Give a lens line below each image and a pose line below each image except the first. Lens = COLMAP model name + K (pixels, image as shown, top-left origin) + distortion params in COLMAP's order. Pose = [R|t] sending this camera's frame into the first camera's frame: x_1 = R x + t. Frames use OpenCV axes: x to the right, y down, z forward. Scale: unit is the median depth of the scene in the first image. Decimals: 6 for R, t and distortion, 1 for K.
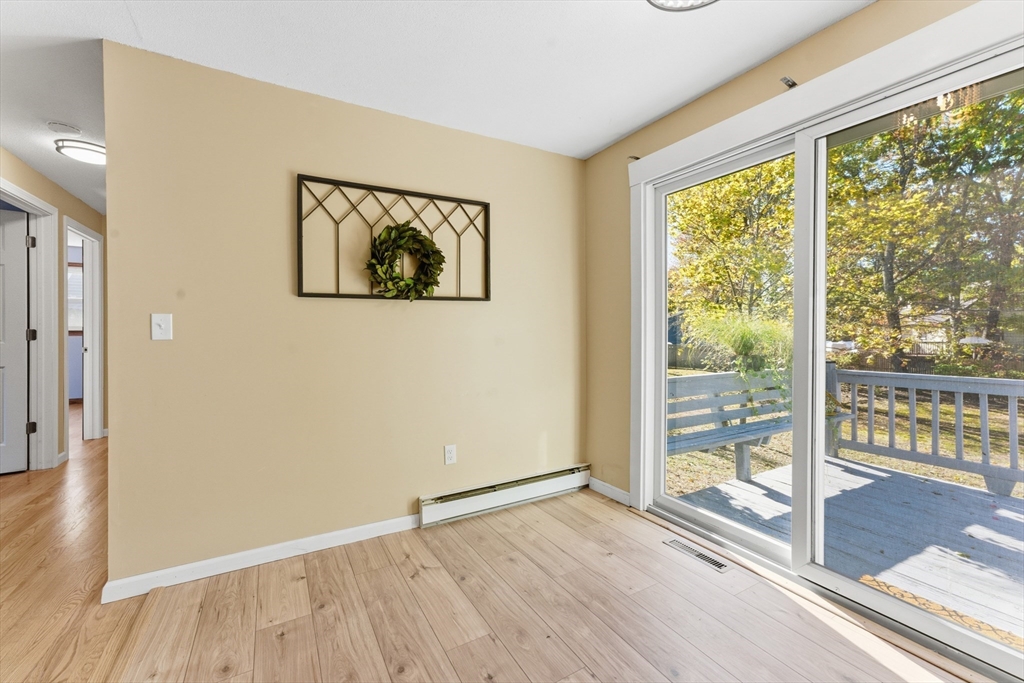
lens RADIAL K [[431.1, 0, 514.6], [0, 431.1, 326.6], [0, 0, 1]] dist [0.002516, -0.001174]
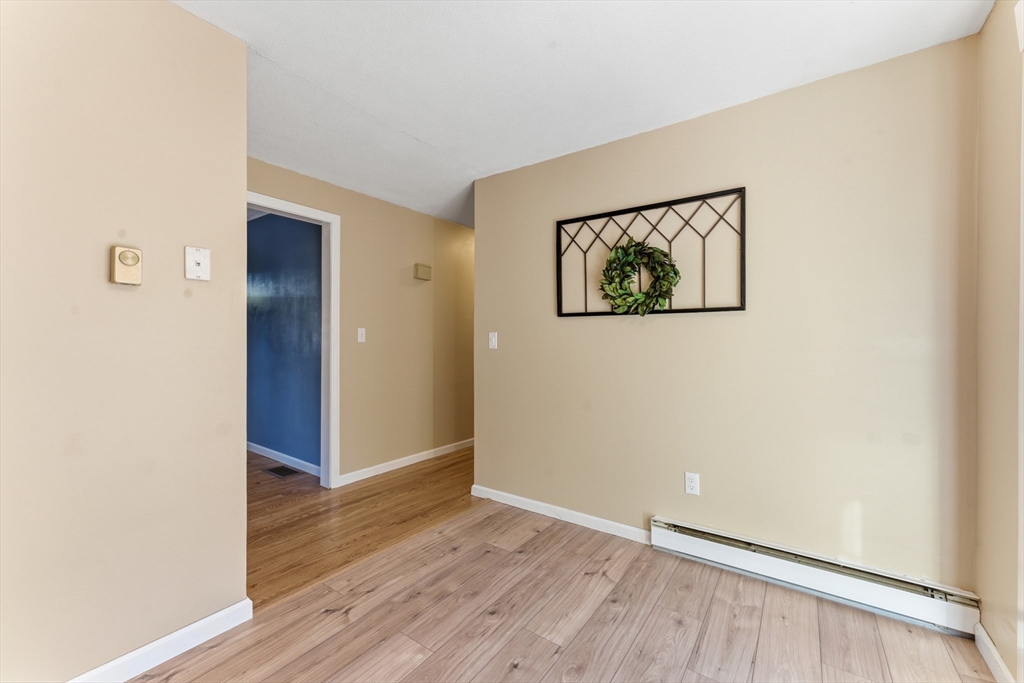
lens RADIAL K [[415.1, 0, 505.1], [0, 415.1, 336.9], [0, 0, 1]] dist [-0.007261, 0.003482]
pose [[0.420443, 0.002472, -0.907316, 0.494104], [-0.005372, 0.999986, 0.000236, -0.008293], [0.907303, 0.004775, 0.420450, 0.303220]]
